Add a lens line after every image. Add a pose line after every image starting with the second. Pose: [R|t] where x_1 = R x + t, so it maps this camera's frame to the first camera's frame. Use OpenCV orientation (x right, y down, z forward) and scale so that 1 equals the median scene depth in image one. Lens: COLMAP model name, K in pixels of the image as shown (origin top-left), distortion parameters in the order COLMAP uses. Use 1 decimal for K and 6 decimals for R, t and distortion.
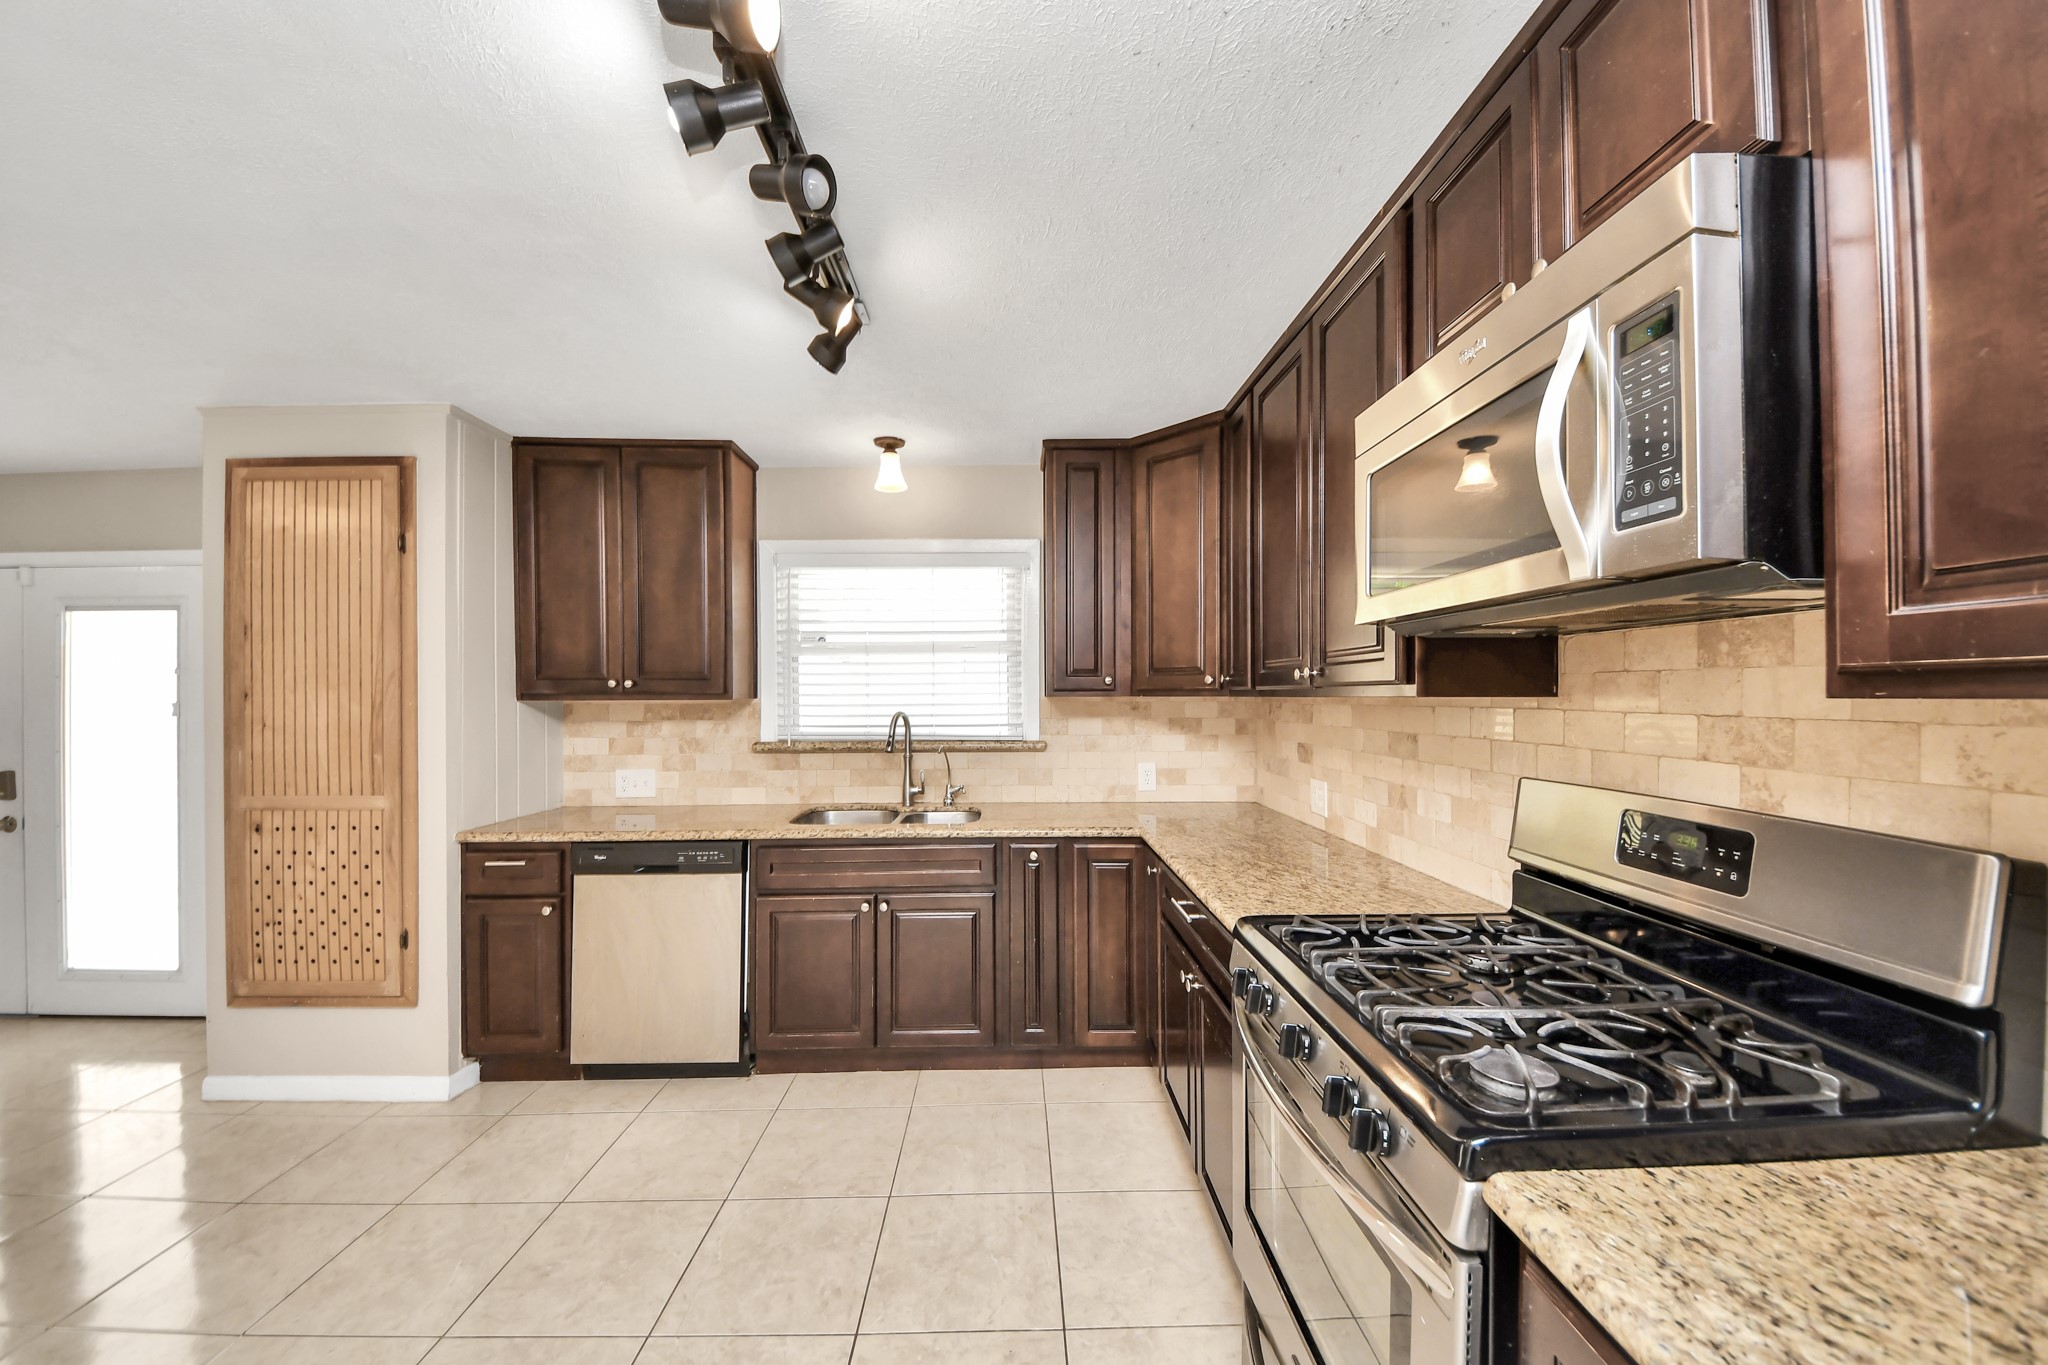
lens RADIAL K [[715.0, 0, 1017.3], [0, 715.0, 687.1], [0, 0, 1]] dist [0.010037, 0.000039]
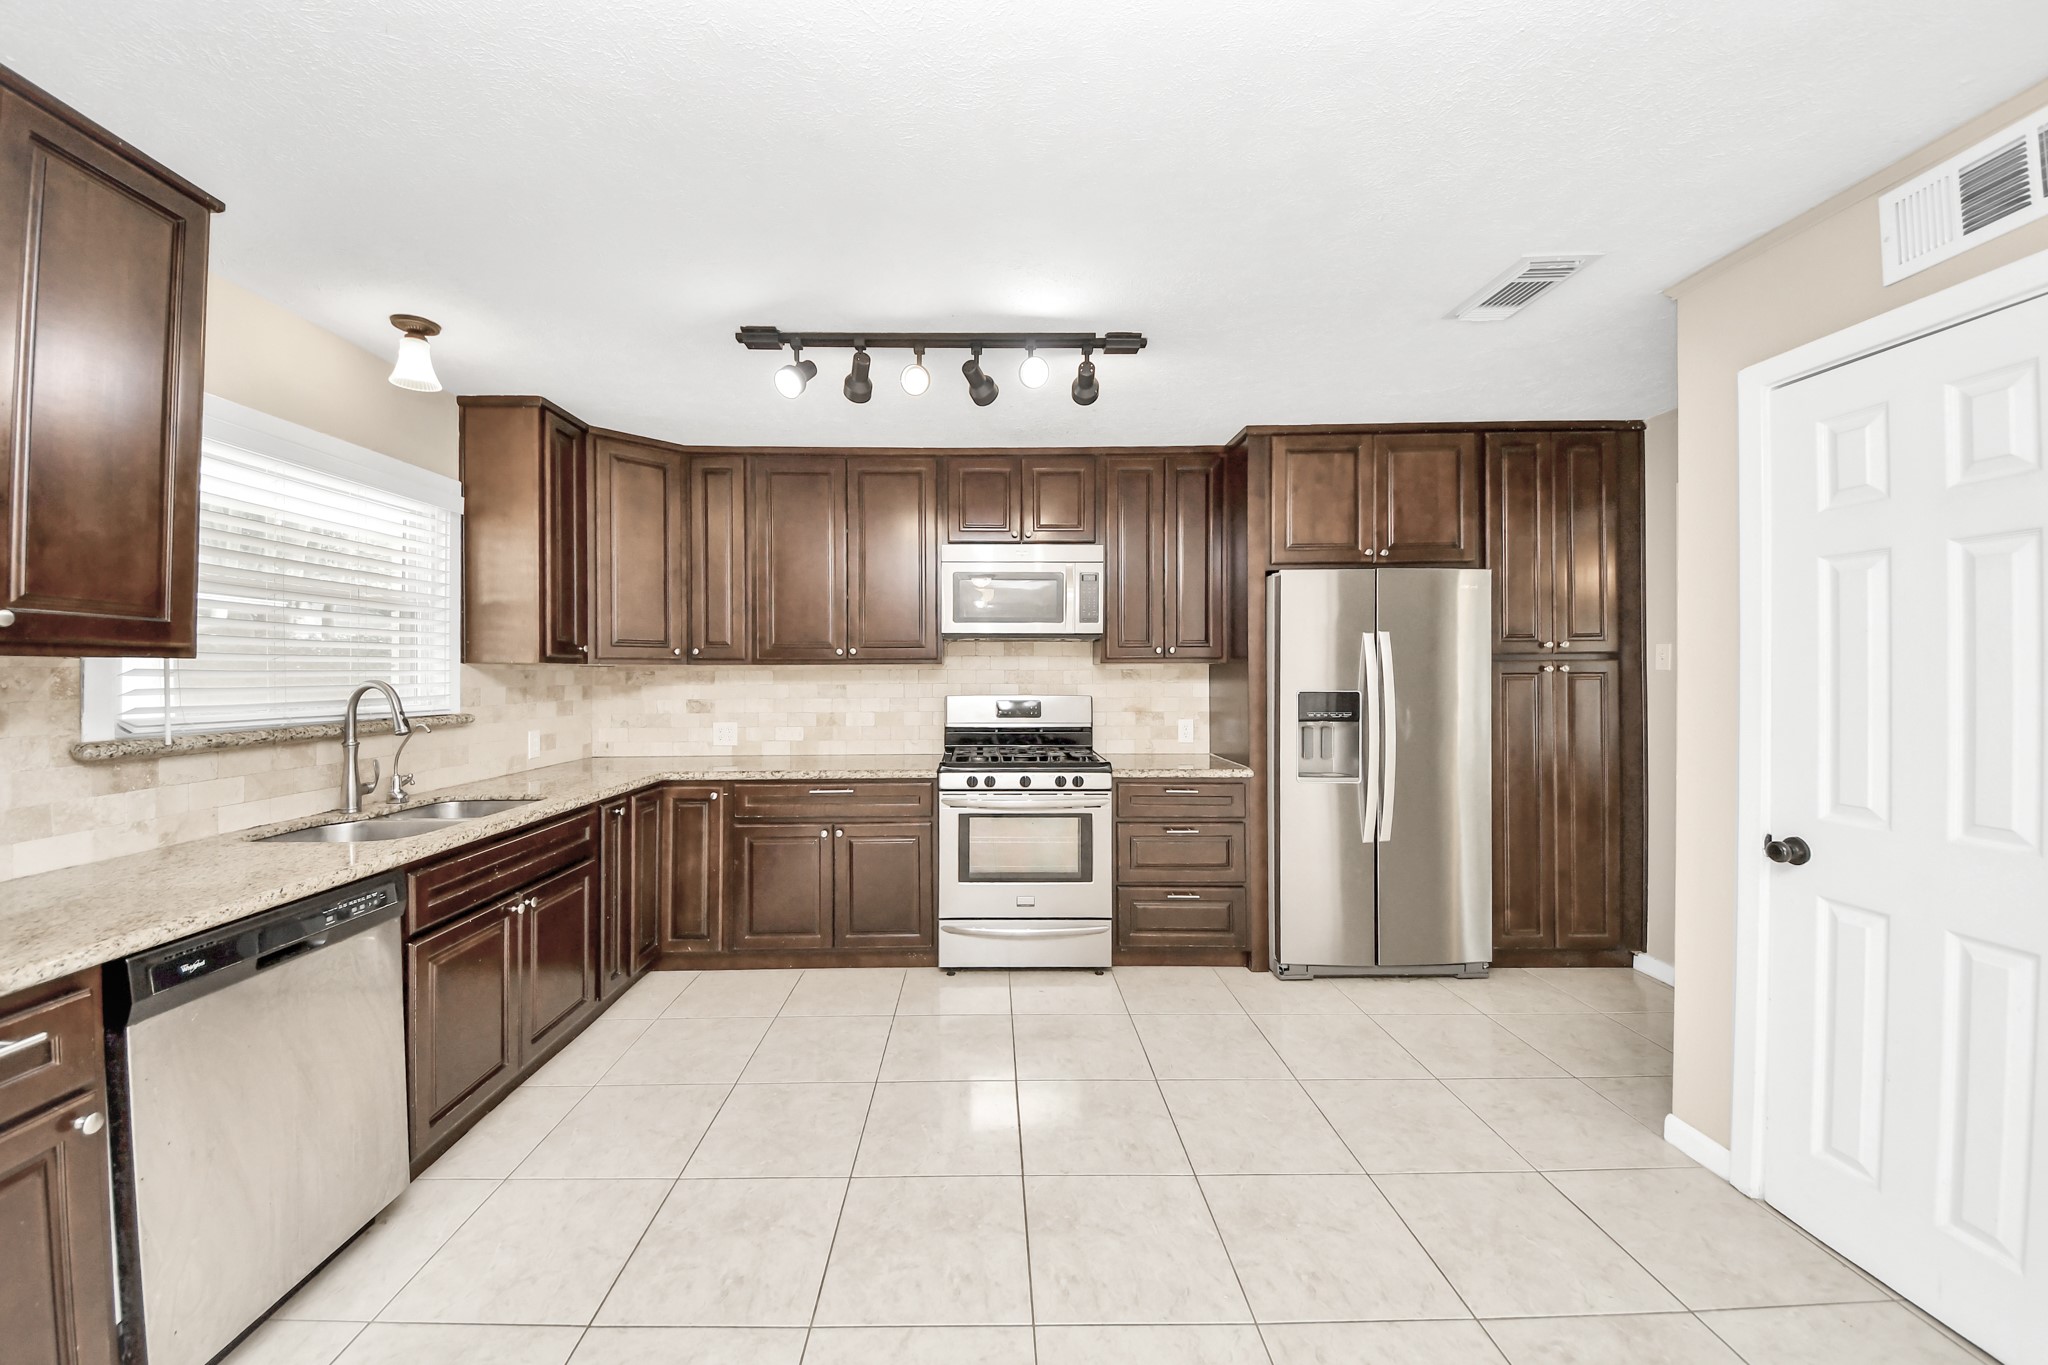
lens RADIAL K [[761.5, 0, 1010.4], [0, 761.5, 668.7], [0, 0, 1]] dist [0.015428, -0.013595]
pose [[0.003299, 0.008936, 0.999955, -1.097819], [-0.007446, 0.999933, -0.008912, 0.028611], [-0.999967, -0.007417, 0.003365, 0.410262]]
